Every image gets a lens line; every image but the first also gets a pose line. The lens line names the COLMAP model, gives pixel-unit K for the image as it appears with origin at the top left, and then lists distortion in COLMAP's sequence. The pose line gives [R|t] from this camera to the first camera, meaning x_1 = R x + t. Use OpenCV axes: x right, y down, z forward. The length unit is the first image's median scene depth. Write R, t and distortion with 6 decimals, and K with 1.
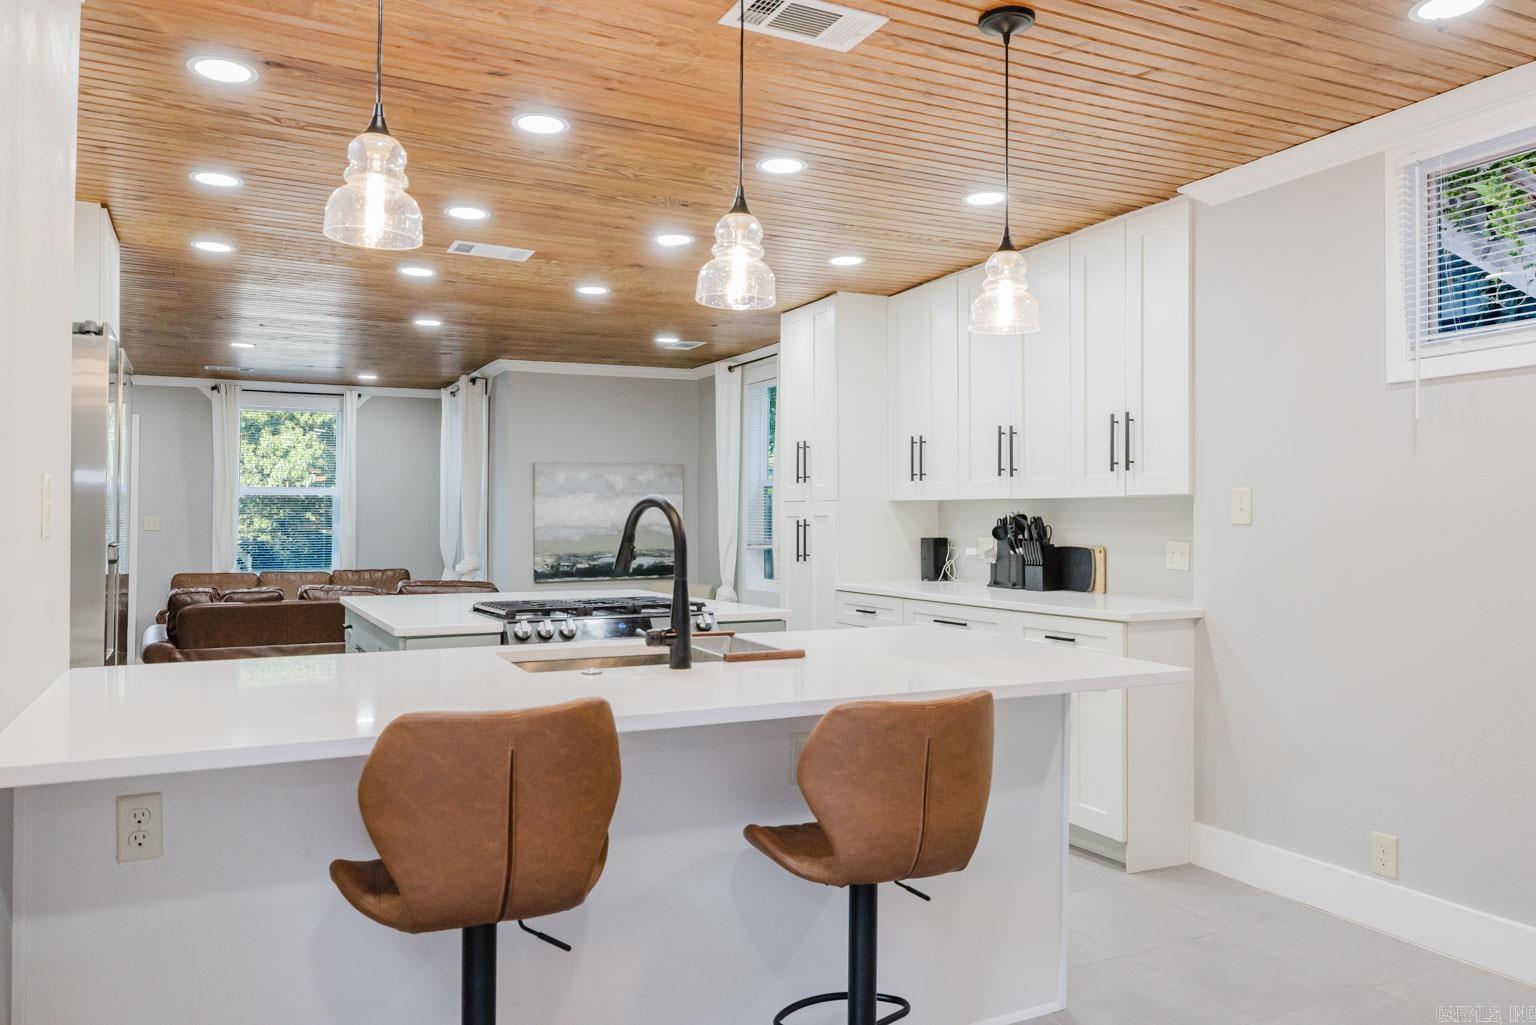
lens RADIAL K [[1131.5, 0, 743.7], [0, 1131.5, 475.3], [0, 0, 1]] dist [0.004076, 0.002153]
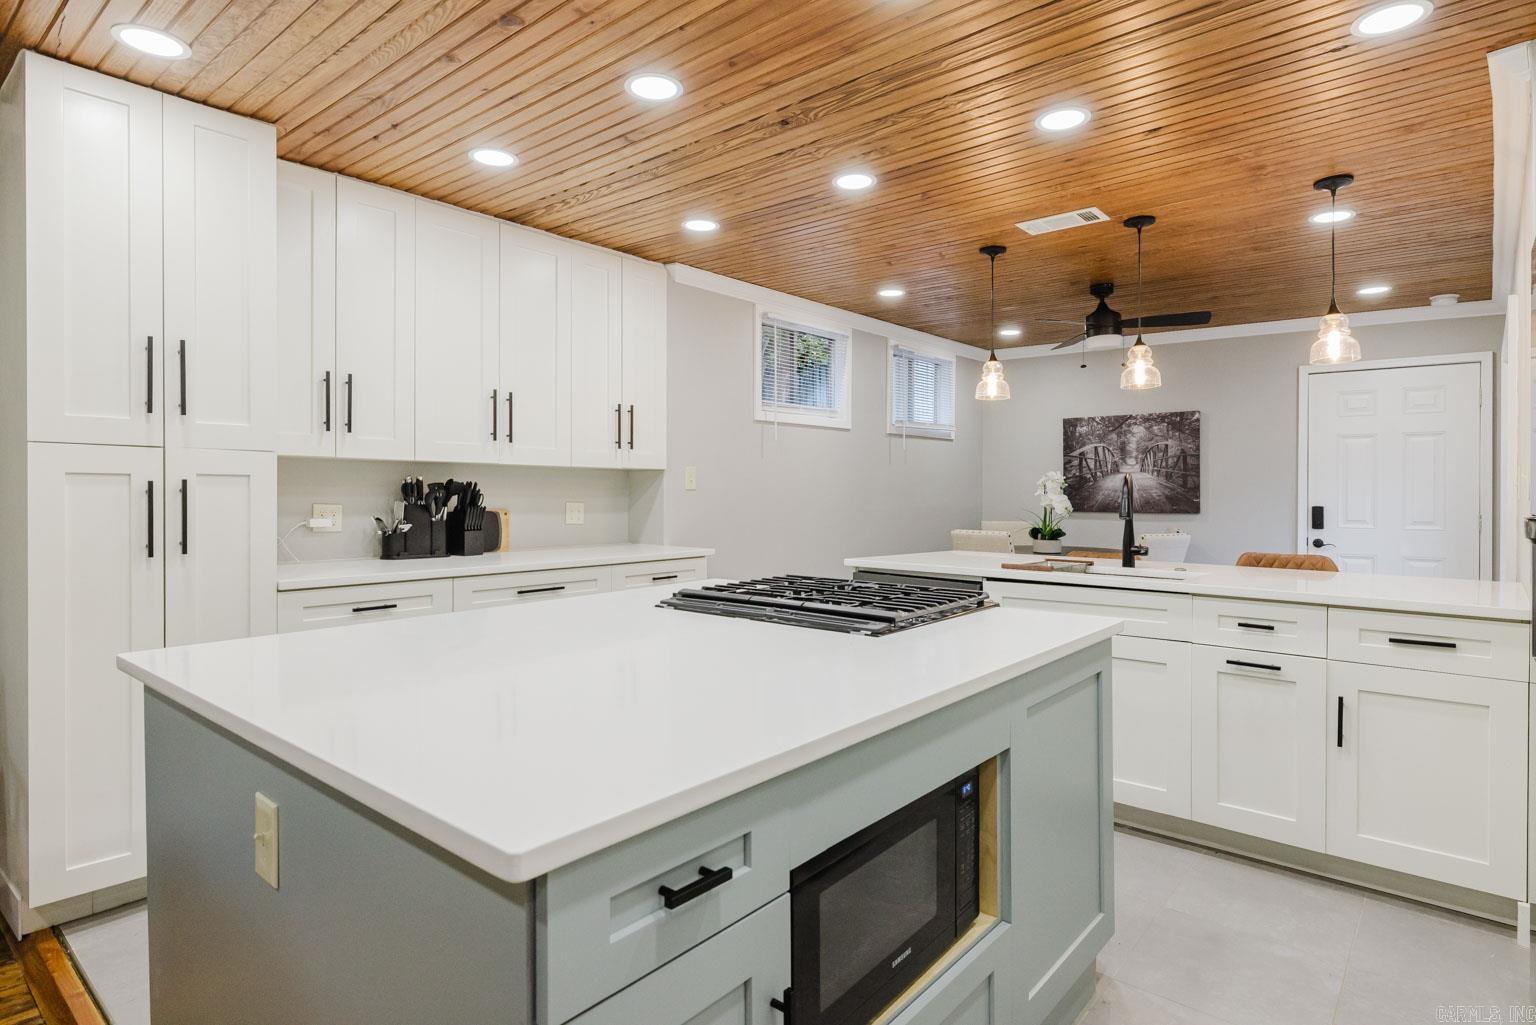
lens RADIAL K [[841.3, 0, 796.3], [0, 841.3, 487.5], [0, 0, 1]] dist [-0.001808, -0.000990]
pose [[-0.444808, 0.000785, 0.895626, -0.317616], [-0.042356, 0.998862, -0.021912, 0.027263], [-0.894624, -0.047681, -0.444268, 0.639781]]
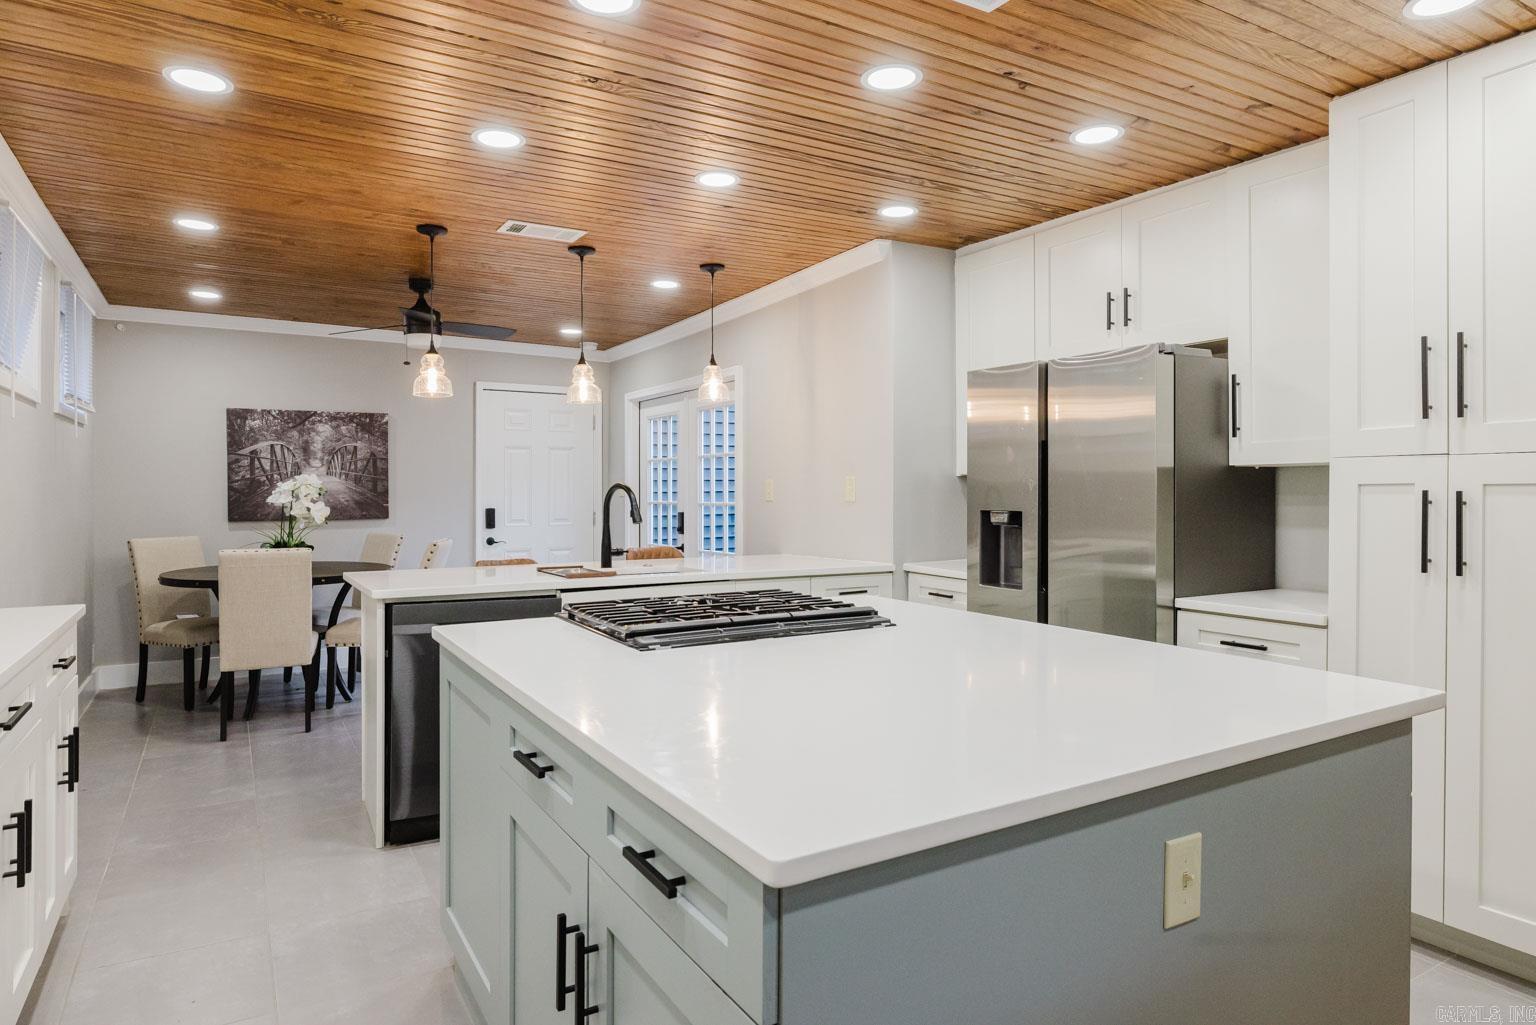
lens RADIAL K [[888.5, 0, 787.0], [0, 888.5, 479.0], [0, 0, 1]] dist [-0.002884, -0.002532]
pose [[-0.992448, -0.000537, -0.122665, -0.053533], [0.006370, 0.998416, -0.055908, 0.030108], [0.122500, -0.056268, -0.990872, 0.800301]]
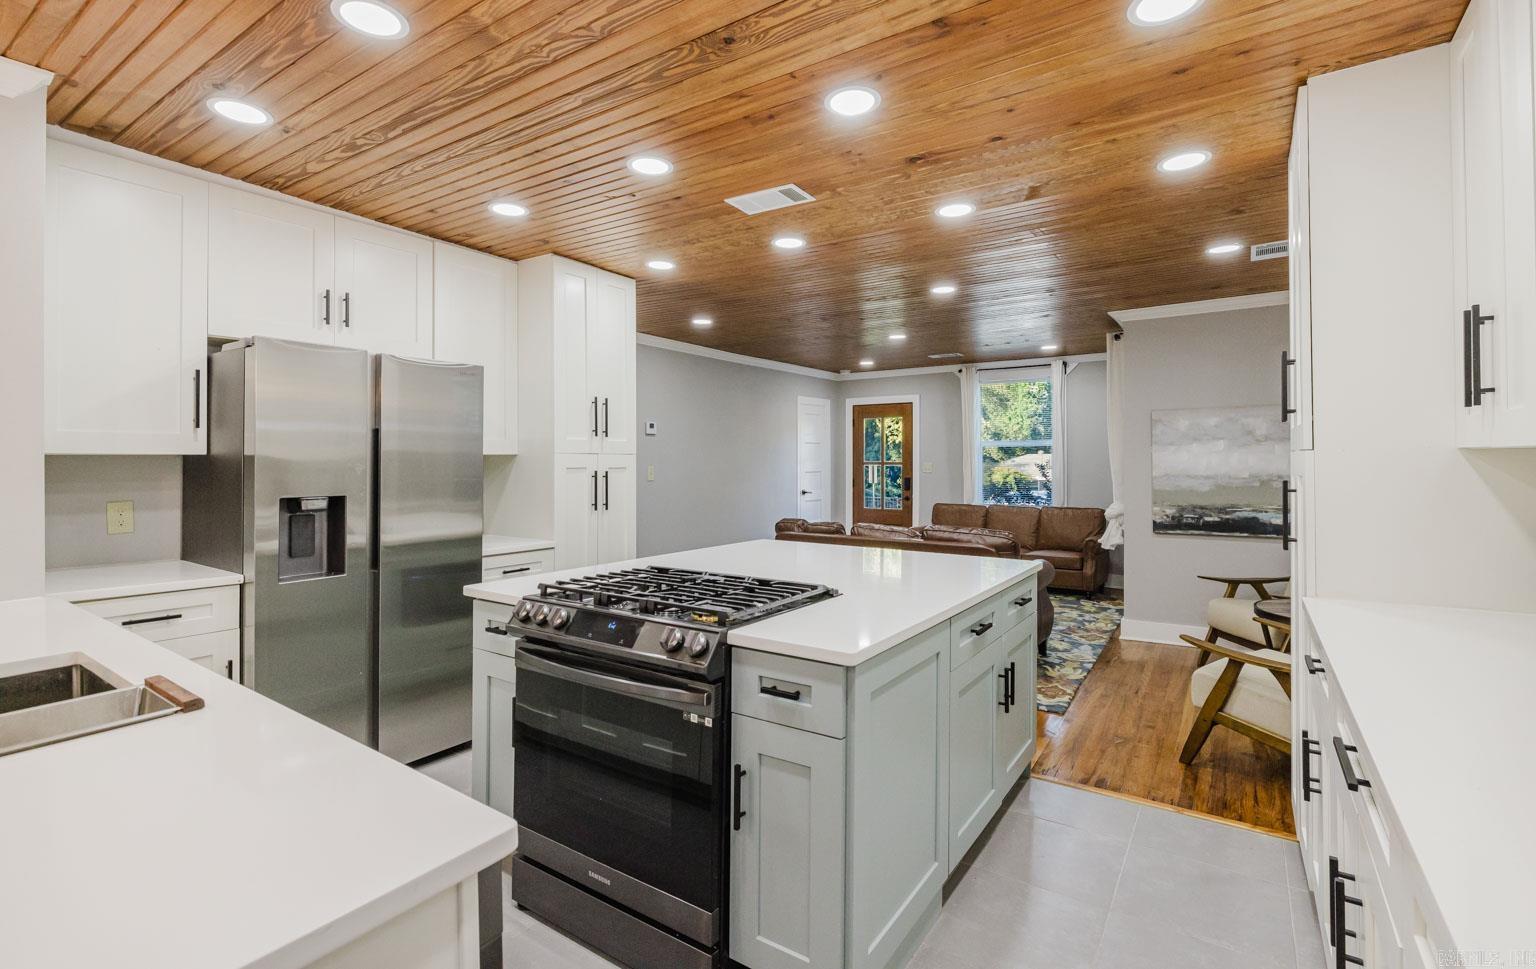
lens RADIAL K [[704.0, 0, 760.1], [0, 704.0, 451.1], [0, 0, 1]] dist [-0.002453, -0.000069]
pose [[0.498828, -0.012744, -0.866607, 0.173901], [0.038547, 0.999229, 0.007494, 0.005929], [0.865843, -0.037144, 0.498934, 0.394614]]
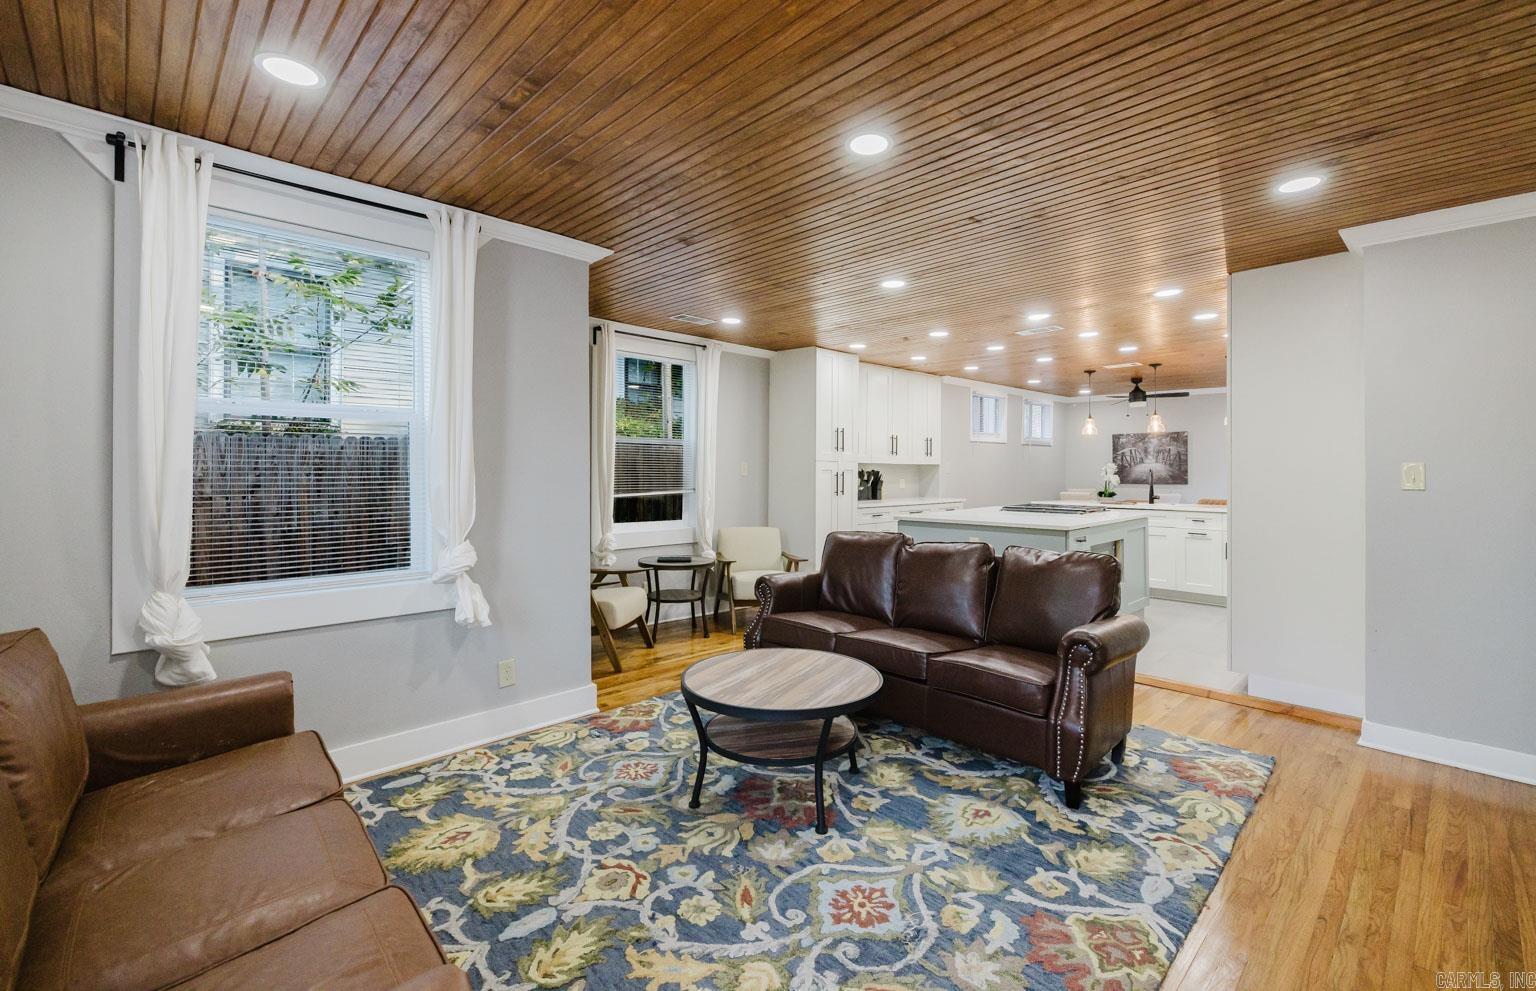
lens RADIAL K [[663.7, 0, 797.0], [0, 663.7, 472.1], [0, 0, 1]] dist [-0.009259, 0.000231]
pose [[-0.347480, -0.003563, 0.937681, -0.633778], [-0.041788, 0.999058, -0.011690, 0.038413], [-0.936756, -0.043246, -0.347302, 1.002940]]
